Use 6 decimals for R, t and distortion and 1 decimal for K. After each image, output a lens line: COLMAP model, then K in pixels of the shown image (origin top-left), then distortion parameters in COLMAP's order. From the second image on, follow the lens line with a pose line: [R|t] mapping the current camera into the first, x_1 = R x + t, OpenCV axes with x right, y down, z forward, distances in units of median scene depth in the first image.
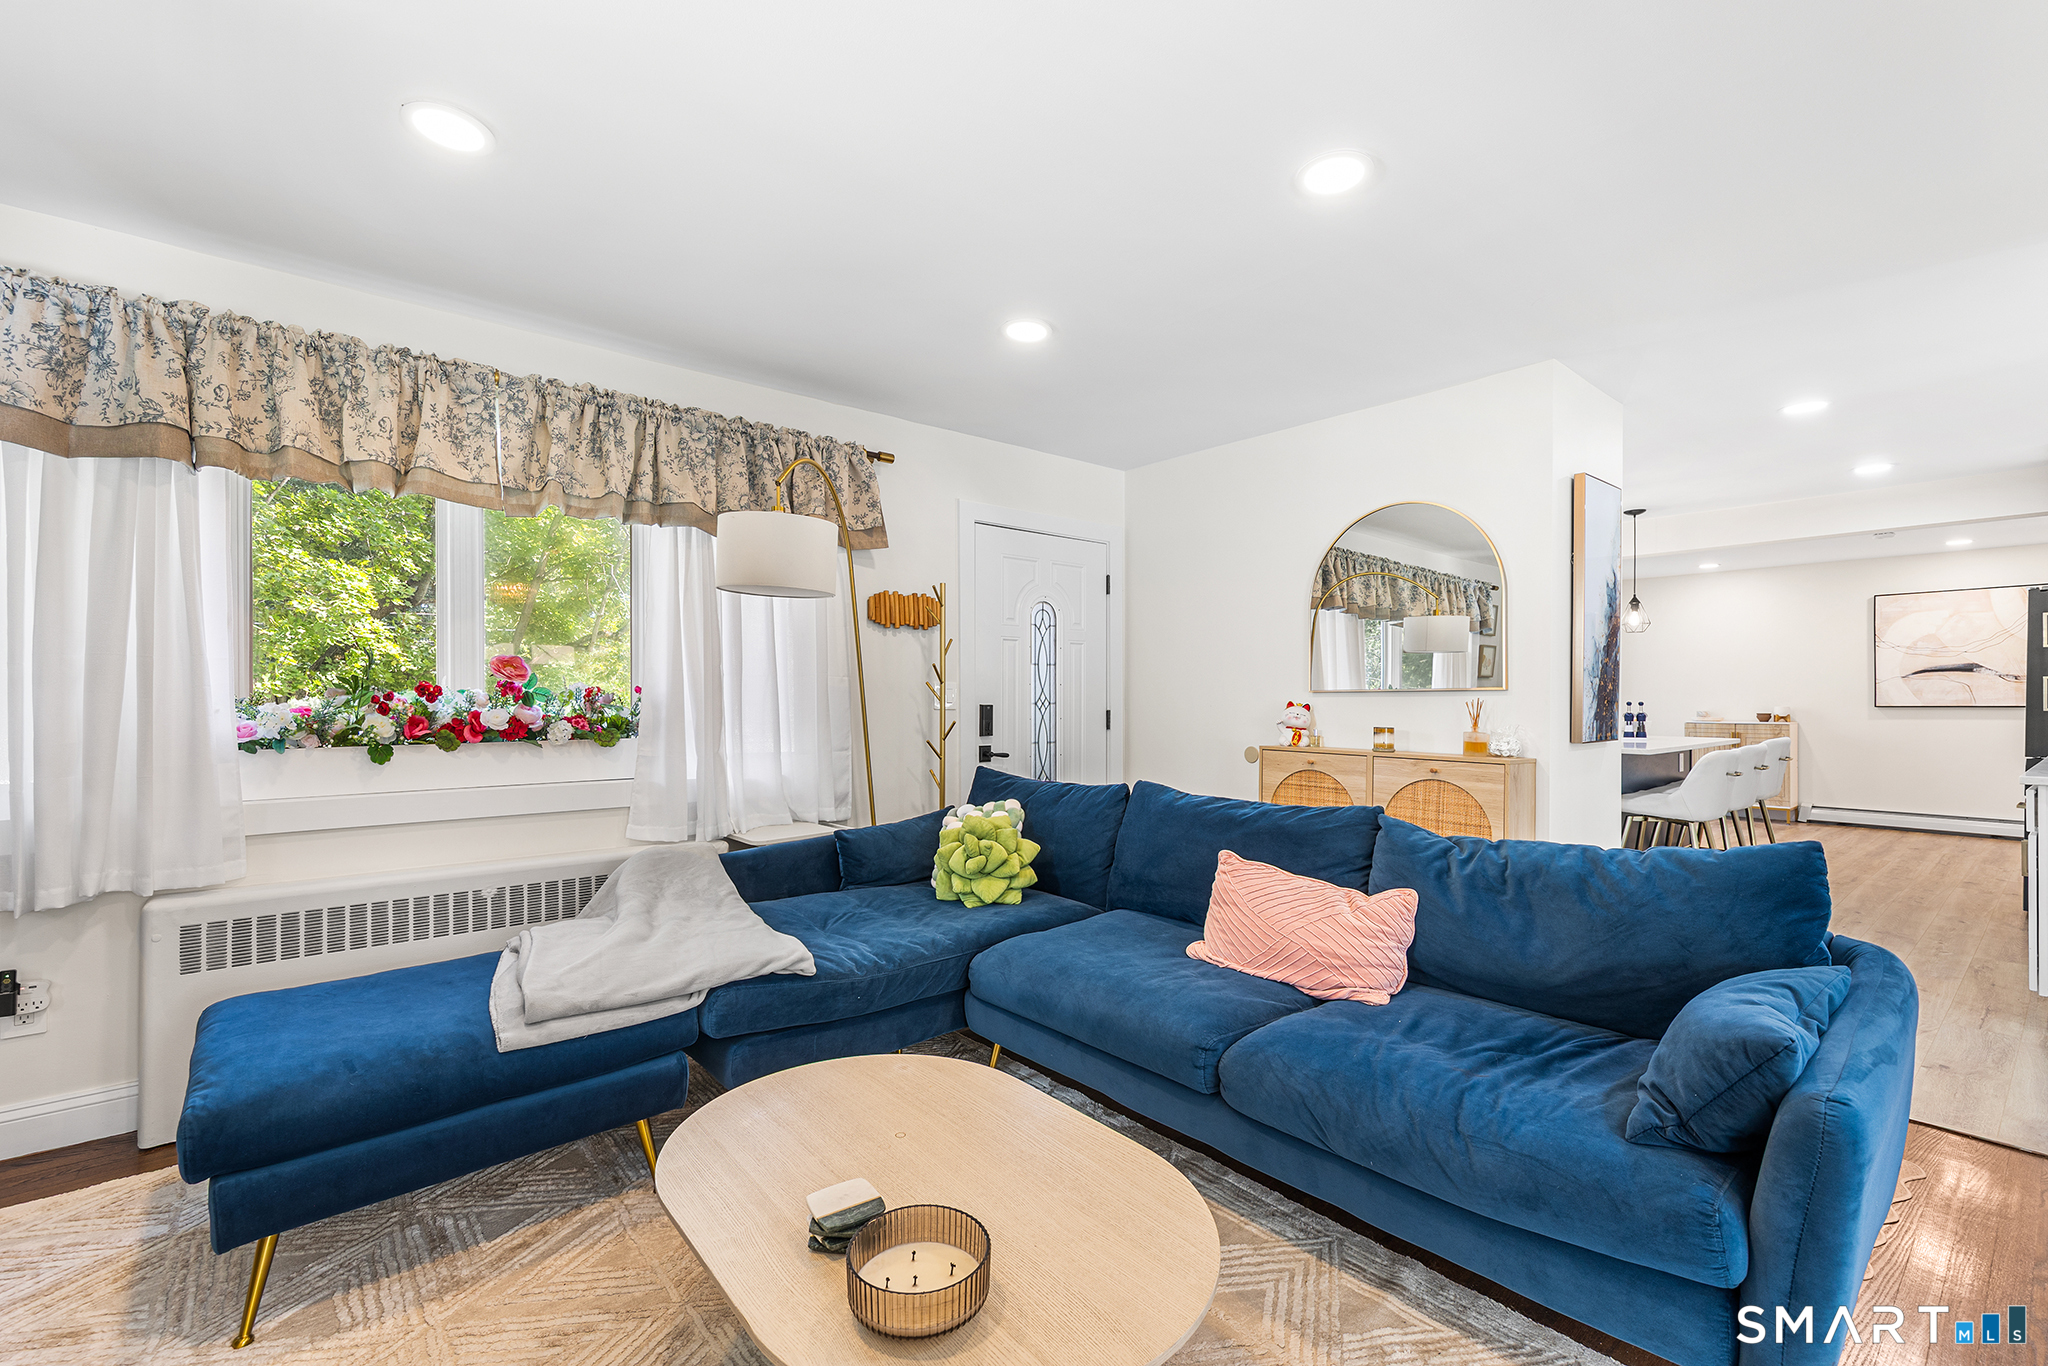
lens RADIAL K [[873.7, 0, 1028.6], [0, 873.7, 696.6], [0, 0, 1]] dist [-0.002337, 0.000507]
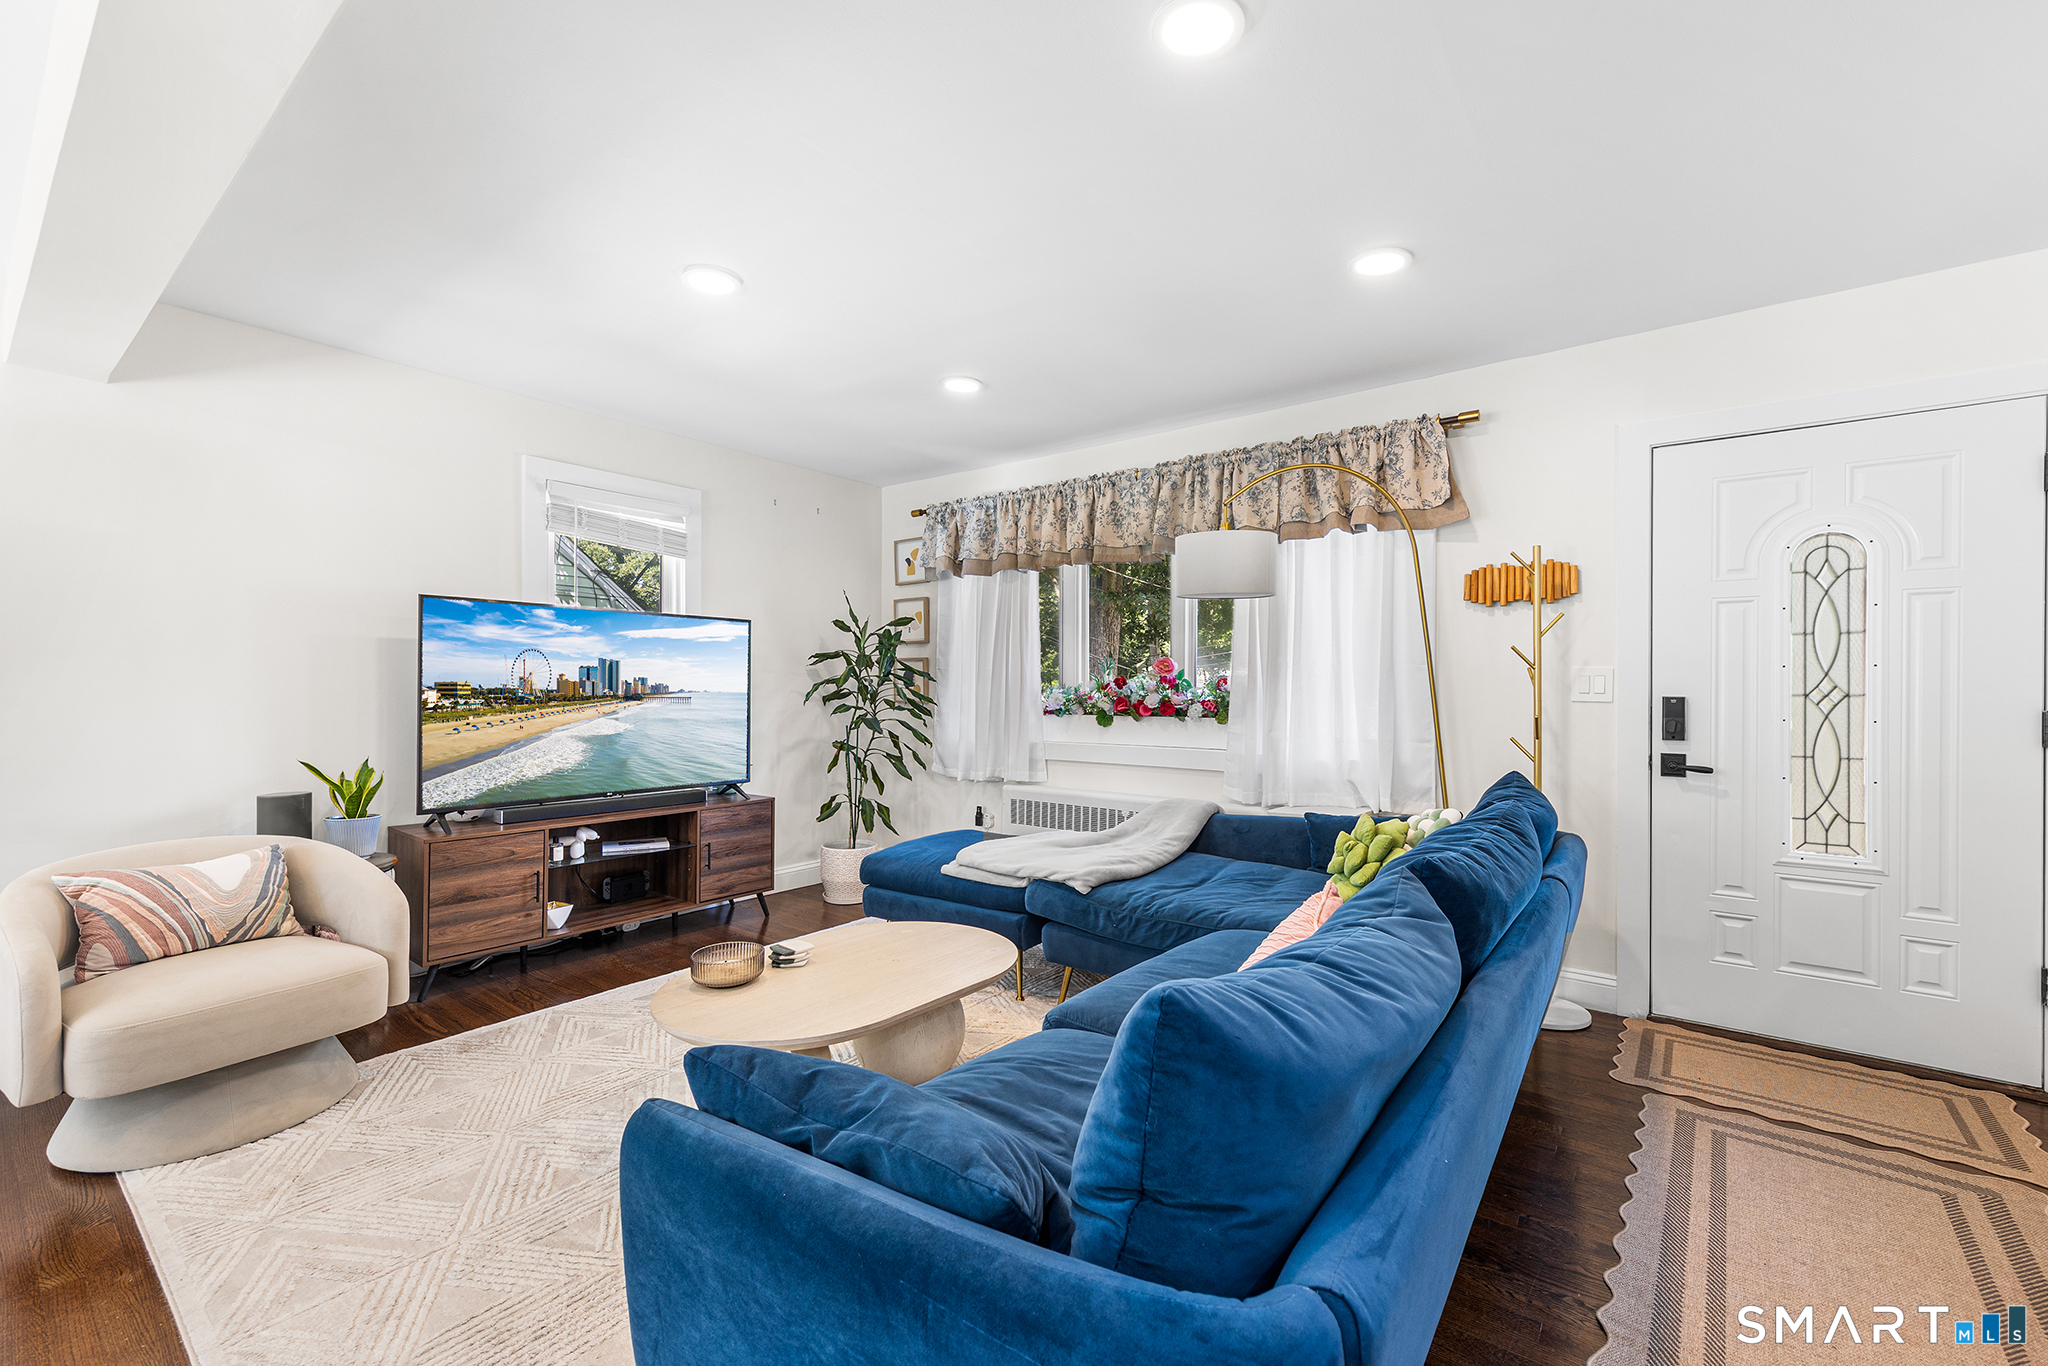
lens RADIAL K [[873.7, 0, 1020.4], [0, 873.7, 678.6], [0, 0, 1]] dist [-0.002337, 0.000507]
pose [[0.194244, -0.004069, -0.980945, 0.796479], [0.003056, 0.999989, -0.003543, -0.006934], [0.980948, -0.002310, 0.194255, 0.486992]]
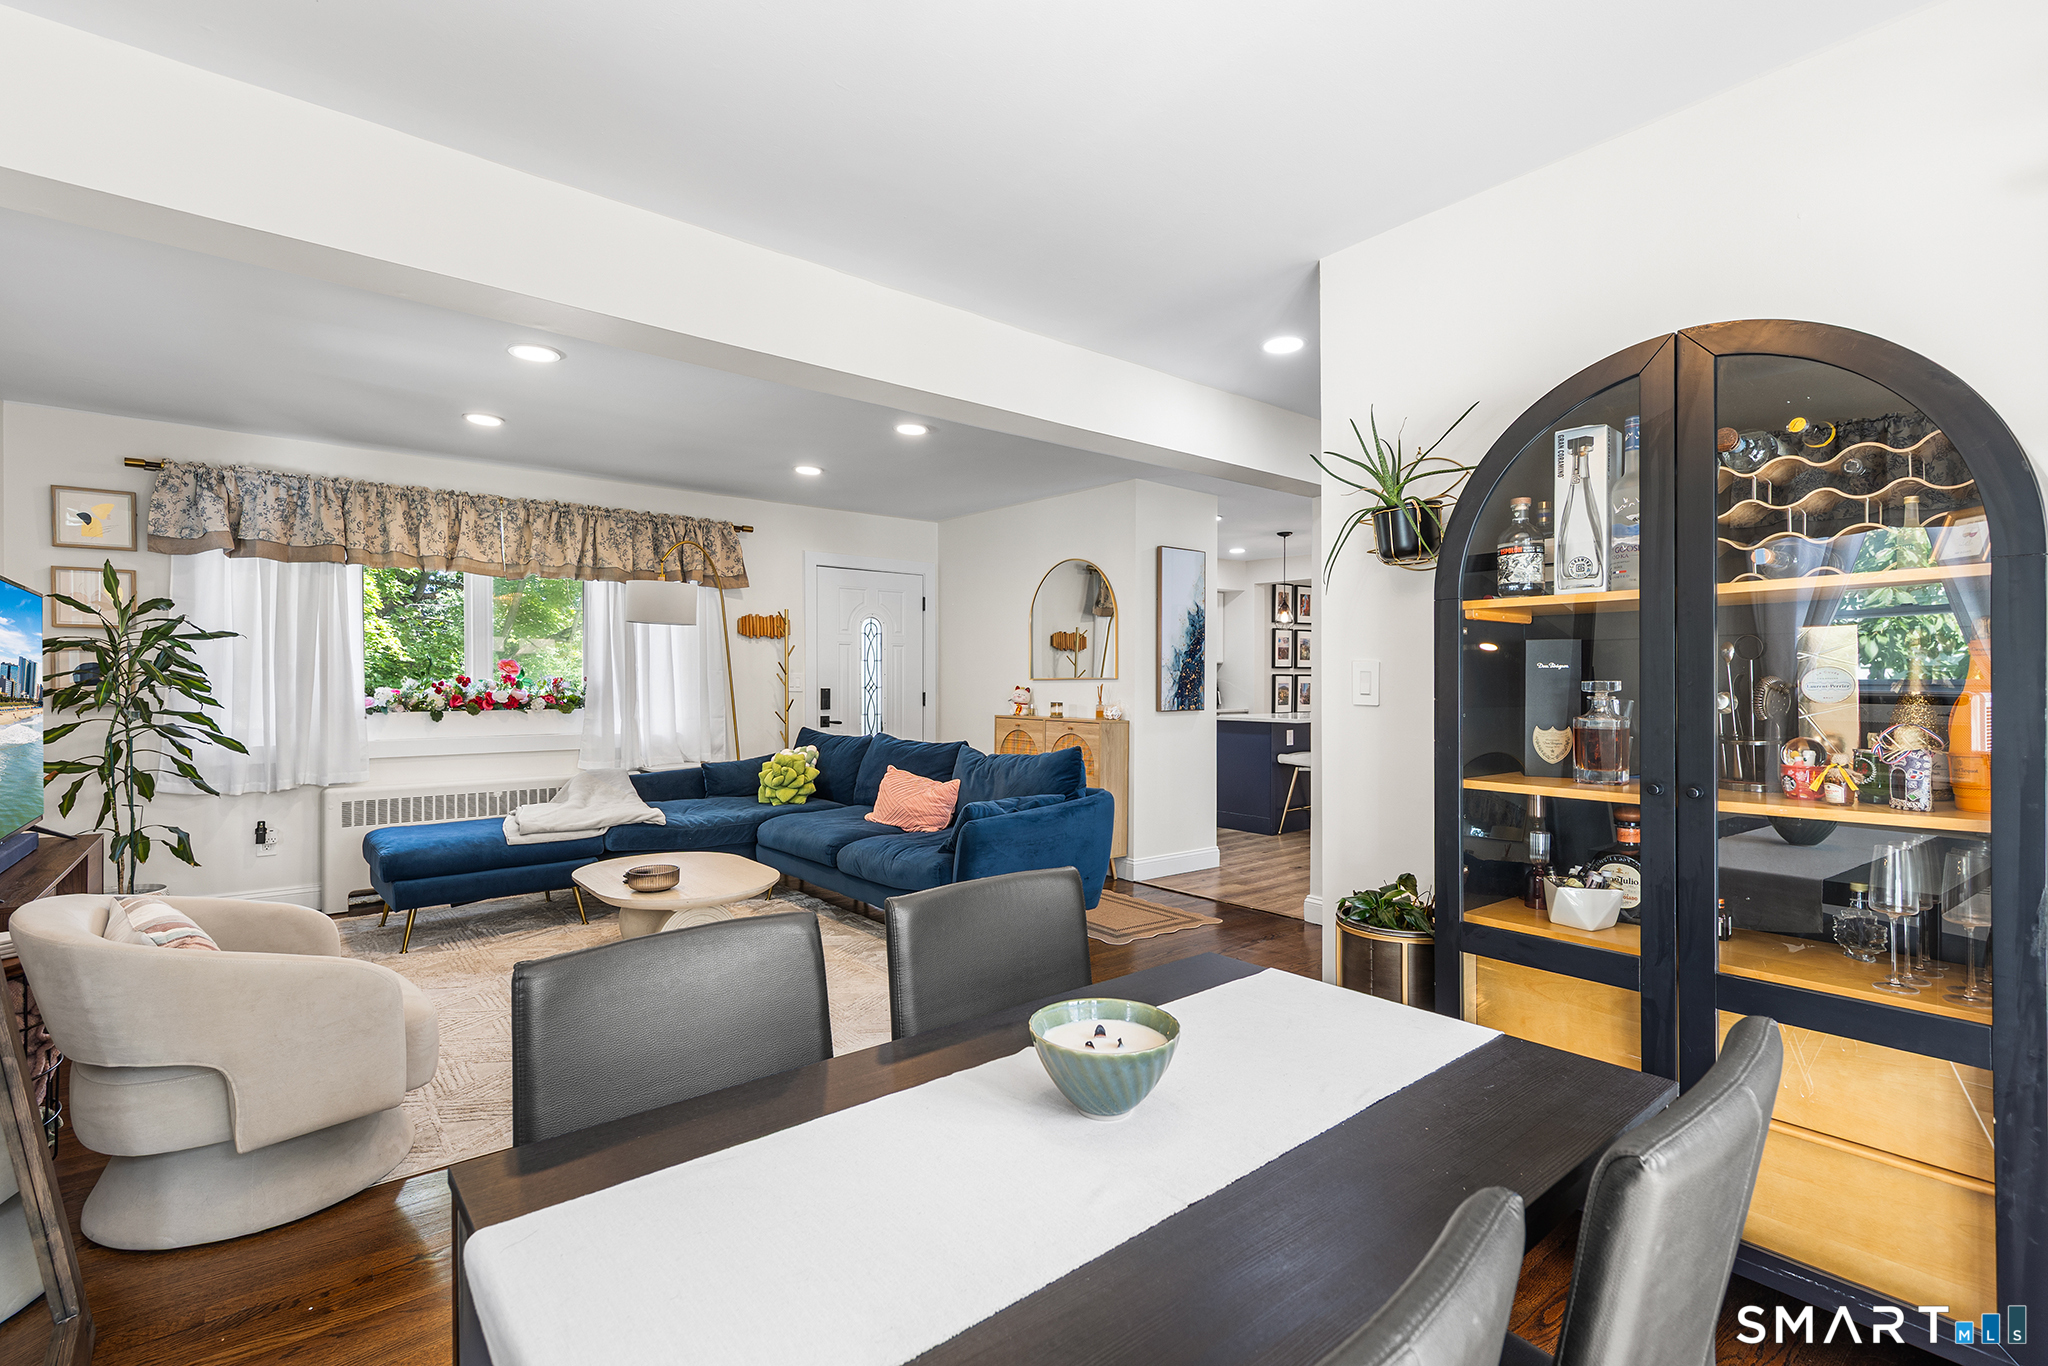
lens RADIAL K [[915.9, 0, 1018.0], [0, 915.9, 681.7], [0, 0, 1]] dist [0.004676, 0.000143]
pose [[0.999865, -0.001546, -0.016333, 0.439194], [0.001525, 0.999998, -0.001314, 0.000323], [0.016335, 0.001289, 0.999866, -0.791752]]
